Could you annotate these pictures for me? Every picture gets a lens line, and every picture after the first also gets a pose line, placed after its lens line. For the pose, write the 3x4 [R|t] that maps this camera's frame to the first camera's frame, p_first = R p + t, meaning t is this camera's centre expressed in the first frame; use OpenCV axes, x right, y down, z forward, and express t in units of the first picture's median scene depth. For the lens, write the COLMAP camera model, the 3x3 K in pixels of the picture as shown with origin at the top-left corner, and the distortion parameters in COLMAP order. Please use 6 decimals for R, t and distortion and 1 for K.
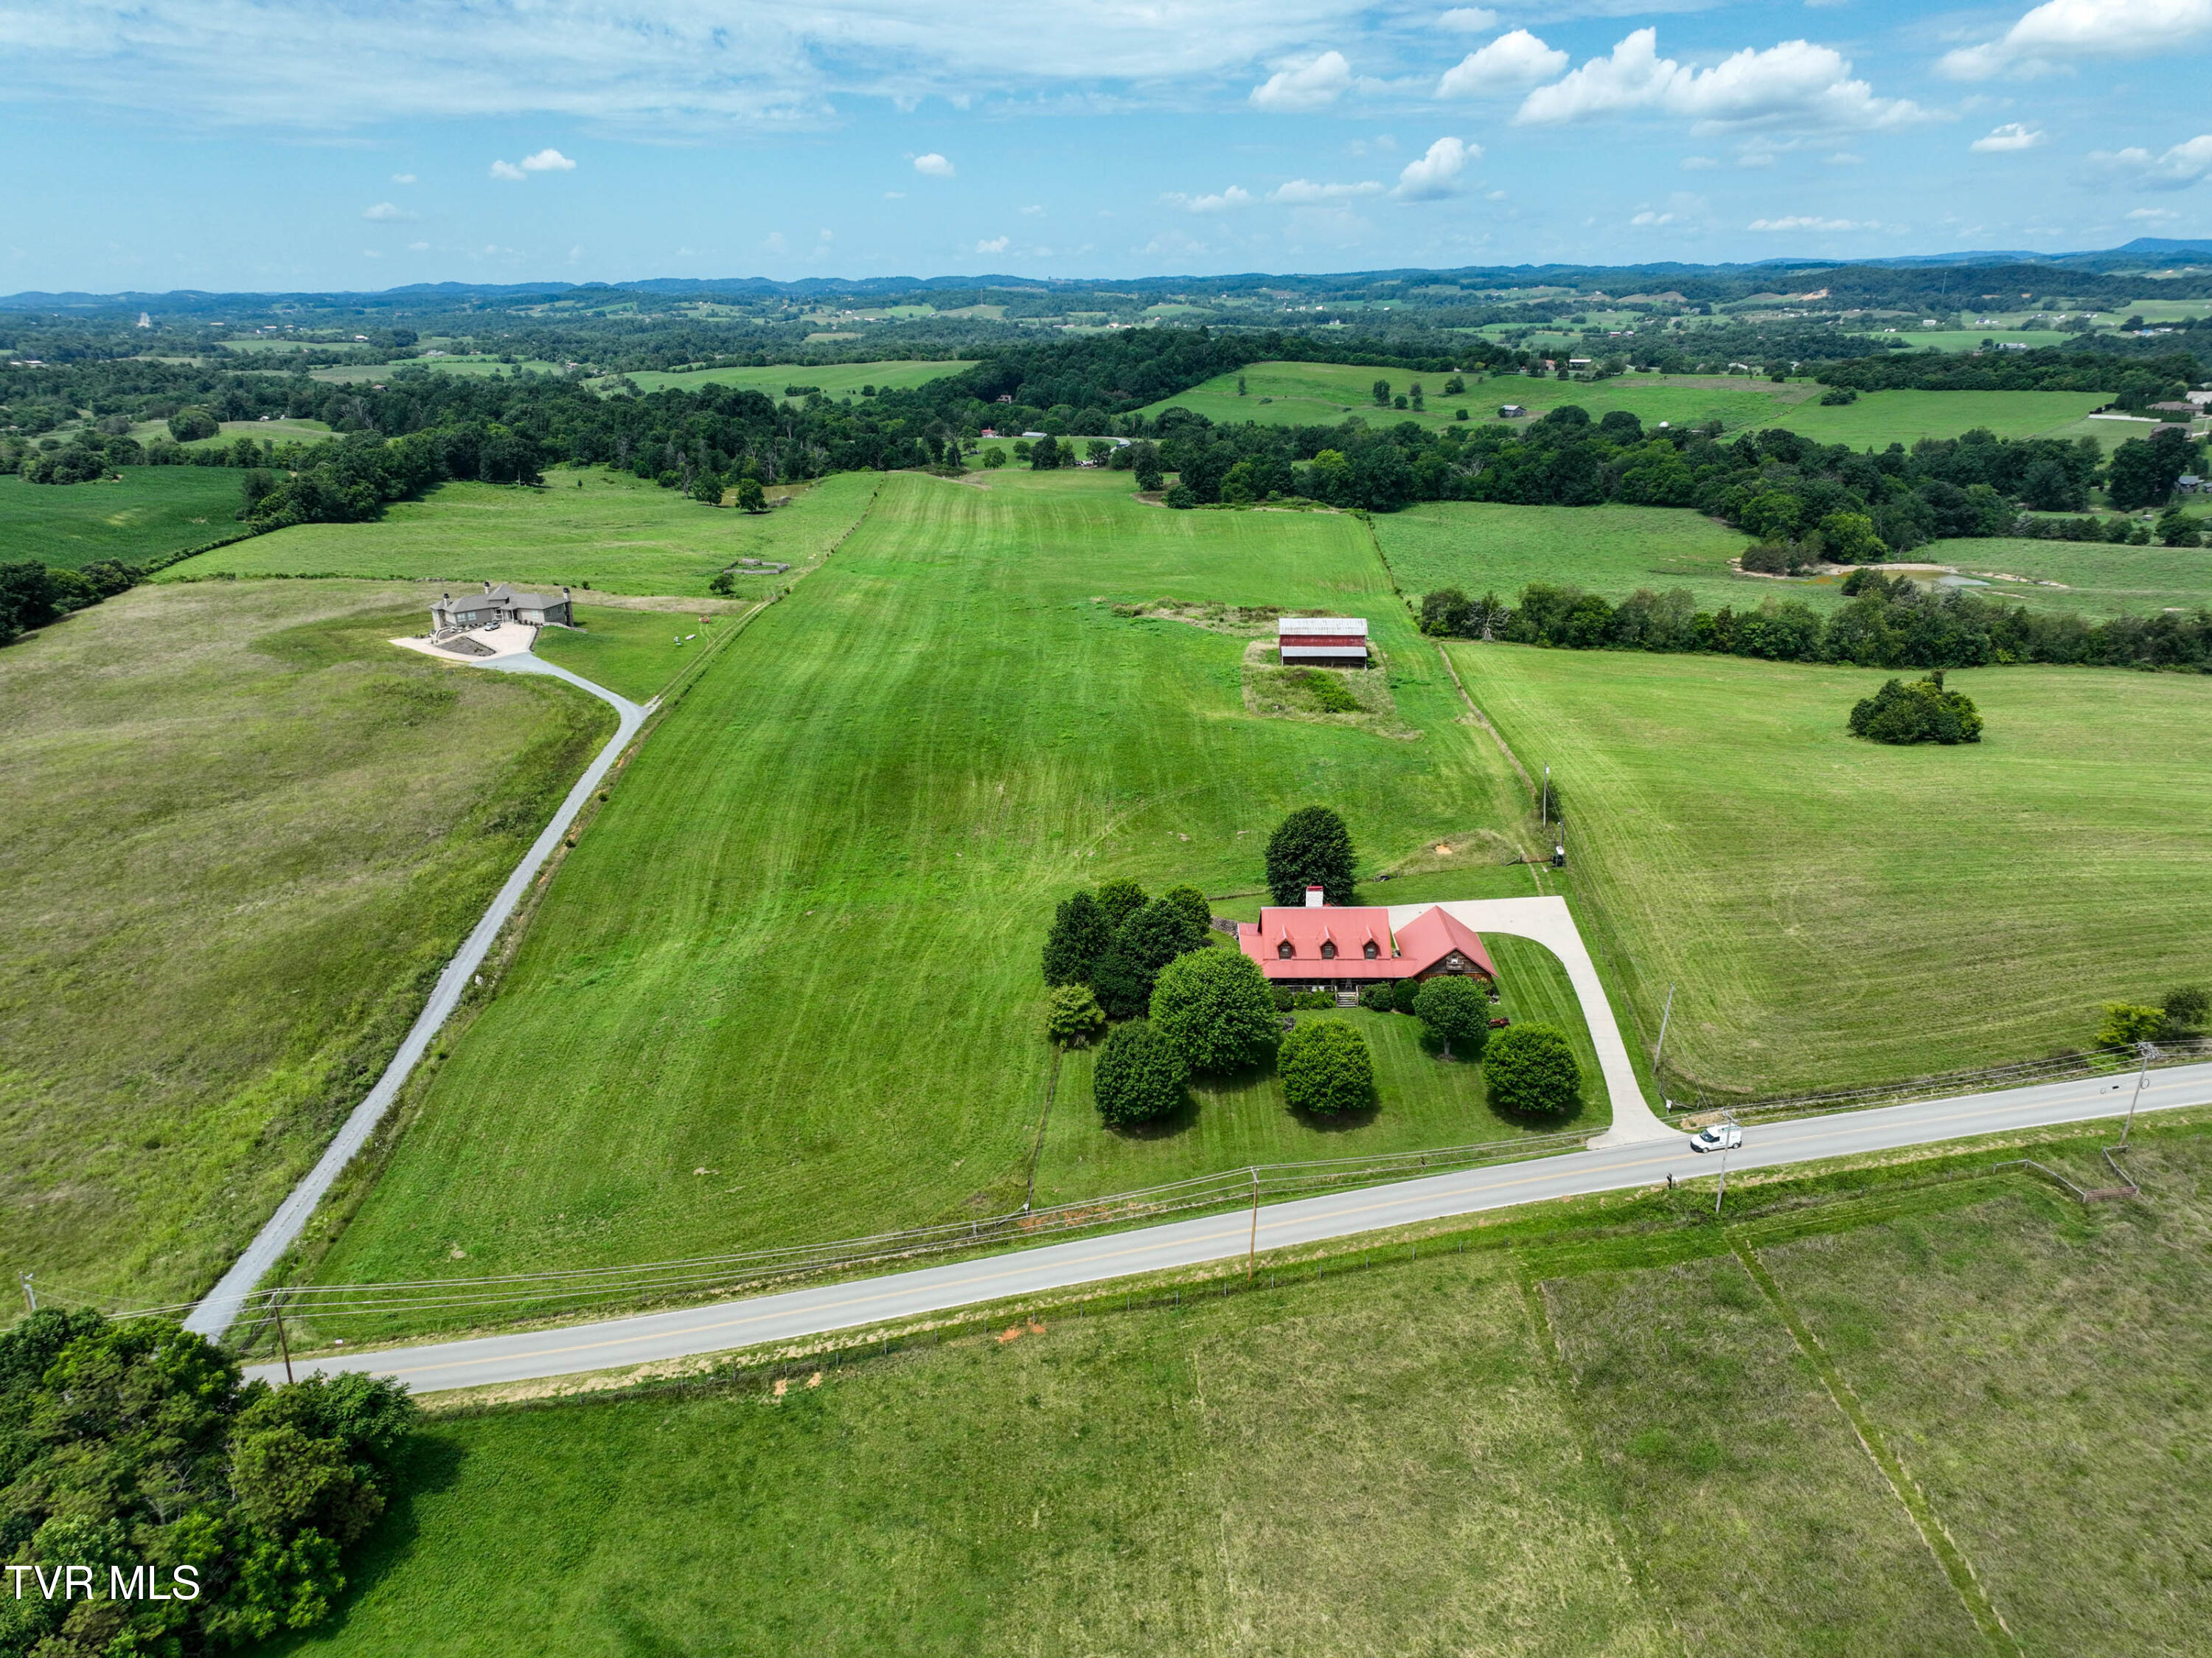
lens RADIAL K [[1561.3, 0, 1094.7], [0, 1561.3, 866.8], [0, 0, 1]] dist [-0.001060, 0.019372]
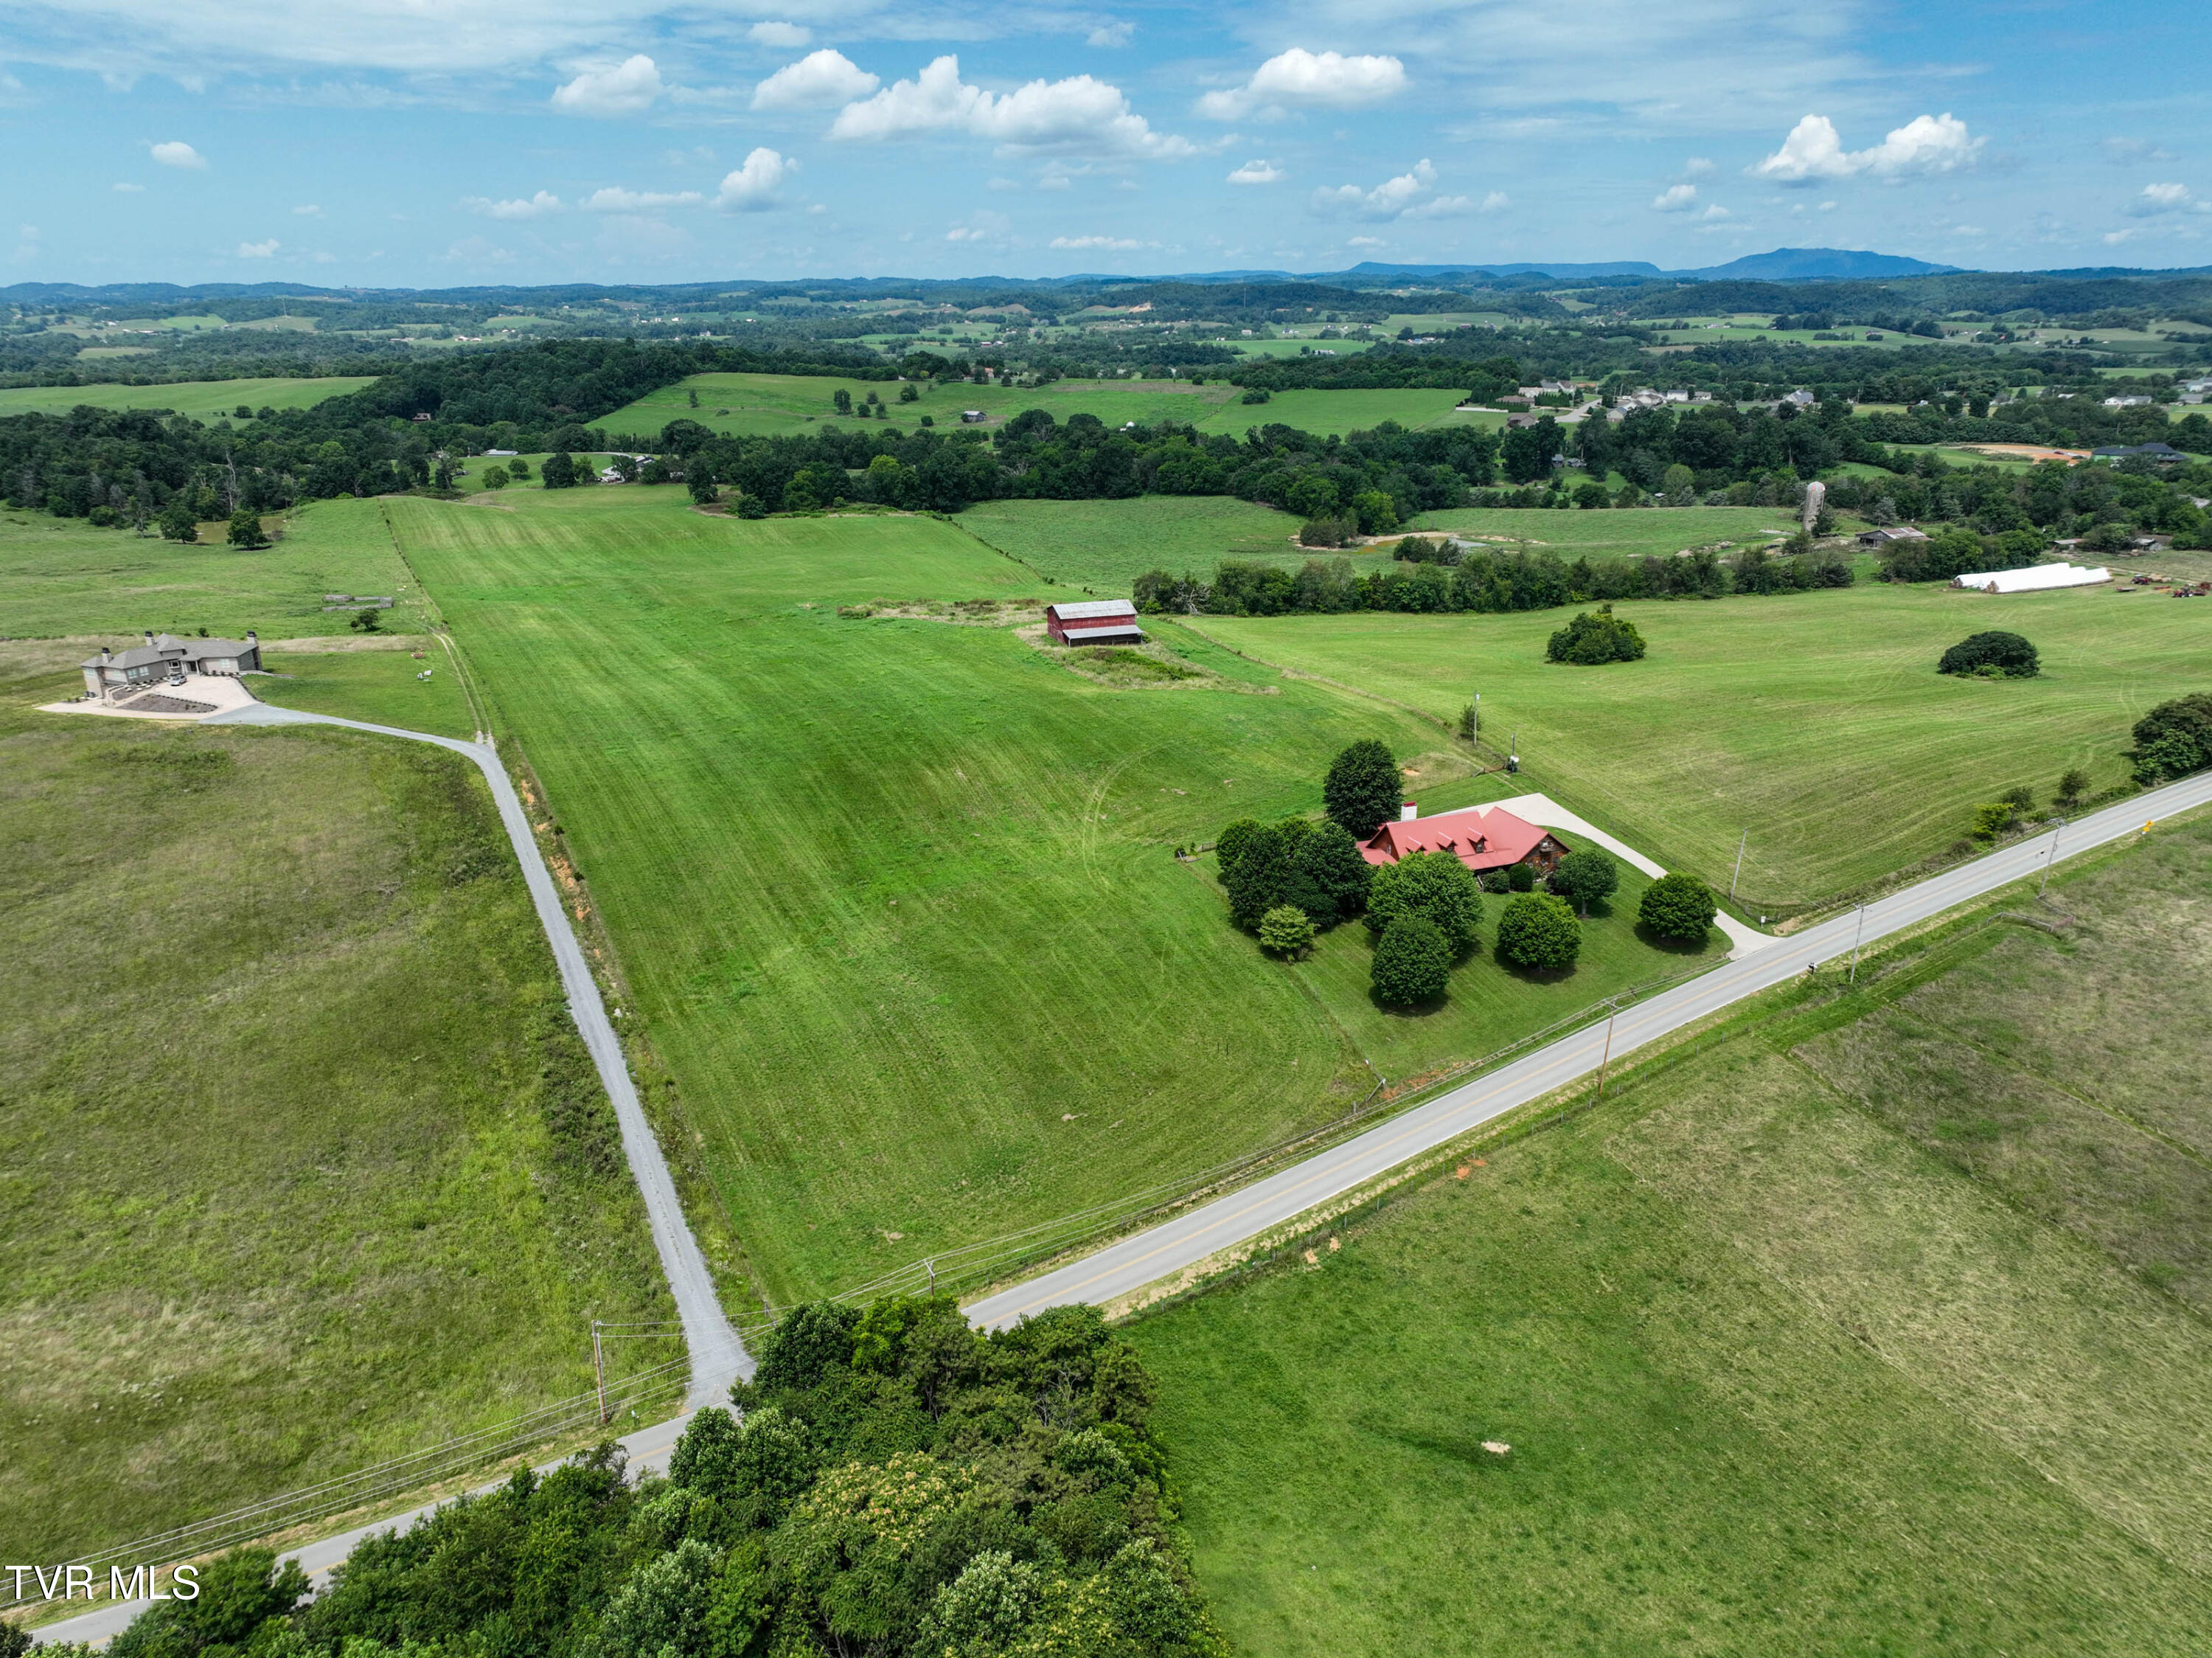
lens RADIAL K [[1569.0, 0, 1107.3], [0, 1569.0, 874.1], [0, 0, 1]] dist [0.000974, 0.015139]
pose [[0.916155, -0.135183, 0.377341, -0.152493], [0.136805, 0.990339, 0.022639, 0.002400], [-0.376756, 0.030881, 0.925798, -0.002013]]
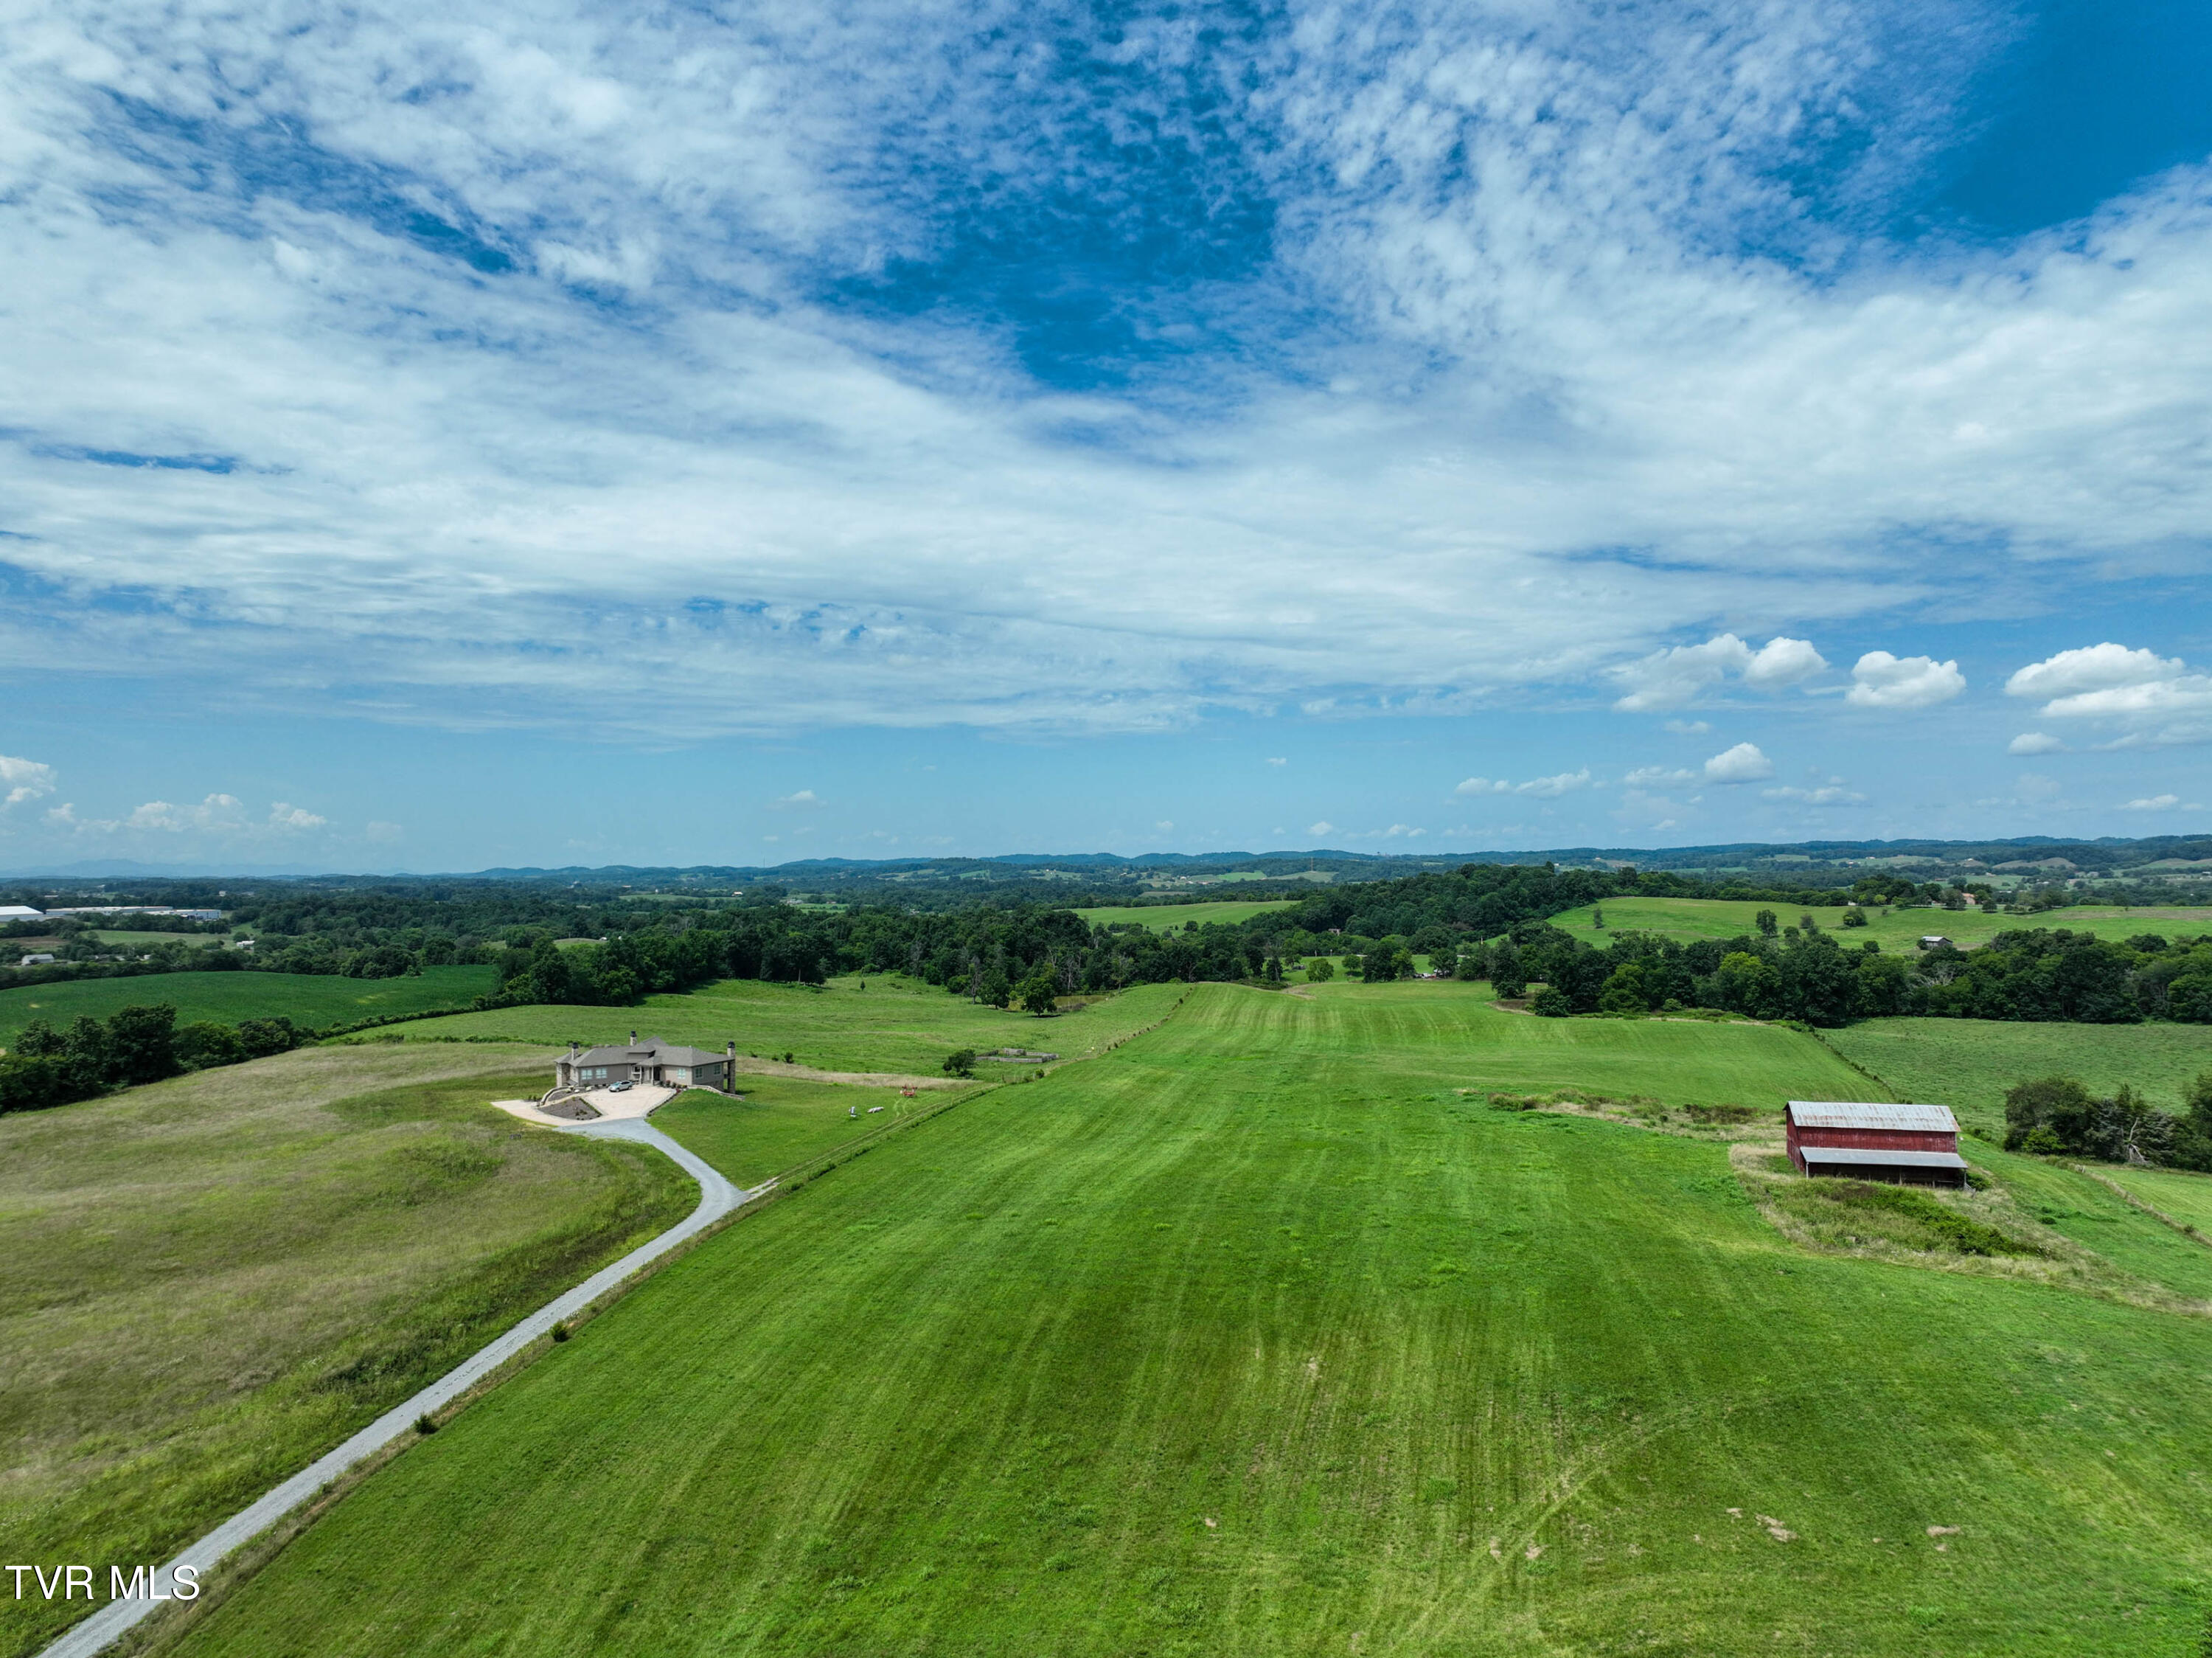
lens RADIAL K [[1557.3, 0, 1097.5], [0, 1557.3, 811.9], [0, 0, 1]] dist [-0.003560, 0.018527]
pose [[0.979020, -0.004587, -0.203712, -0.010904], [-0.073661, 0.924169, -0.374815, -0.009568], [0.189984, 0.381957, 0.904442, 0.199047]]
